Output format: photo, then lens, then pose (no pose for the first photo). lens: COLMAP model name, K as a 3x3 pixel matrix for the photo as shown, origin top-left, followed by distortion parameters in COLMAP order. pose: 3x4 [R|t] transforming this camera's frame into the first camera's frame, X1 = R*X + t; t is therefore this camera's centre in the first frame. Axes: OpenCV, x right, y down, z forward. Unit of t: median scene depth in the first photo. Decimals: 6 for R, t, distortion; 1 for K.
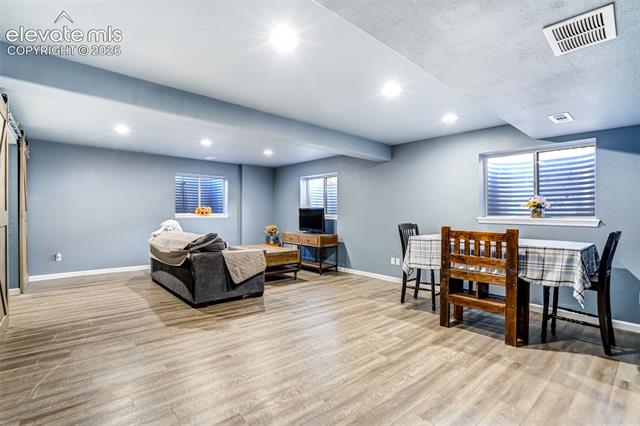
lens RADIAL K [[300.9, 0, 310.6], [0, 300.9, 212.5], [0, 0, 1]] dist [-0.027923, 0.009277]
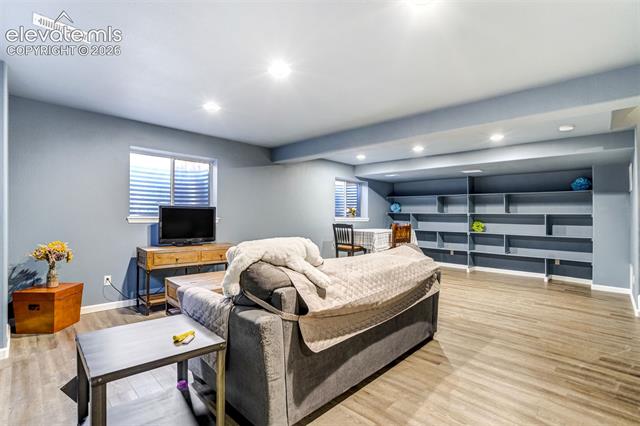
lens RADIAL K [[300.9, 0, 323.2], [0, 300.9, 213.6], [0, 0, 1]] dist [-0.027923, 0.009277]
pose [[-0.103751, -0.005187, 0.994590, -1.072779], [-0.021842, 0.999757, 0.002936, -0.012353], [-0.994363, -0.021419, -0.103839, 1.283730]]
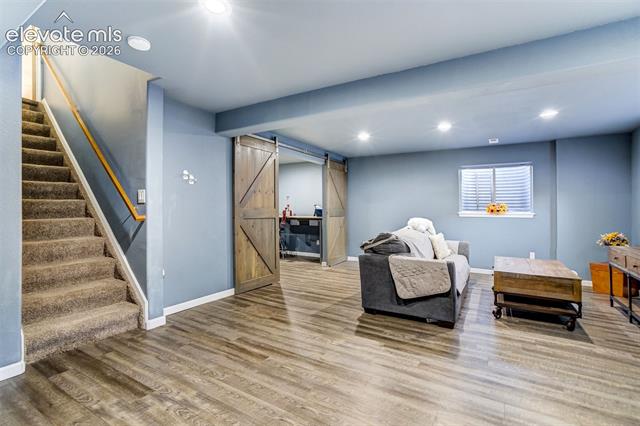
lens RADIAL K [[300.9, 0, 320.6], [0, 300.9, 206.2], [0, 0, 1]] dist [-0.027923, 0.009277]
pose [[0.326597, -0.019877, -0.944955, 0.424982], [-0.001457, 0.999767, -0.021534, 0.010360], [0.945163, 0.008409, 0.326492, 0.518642]]
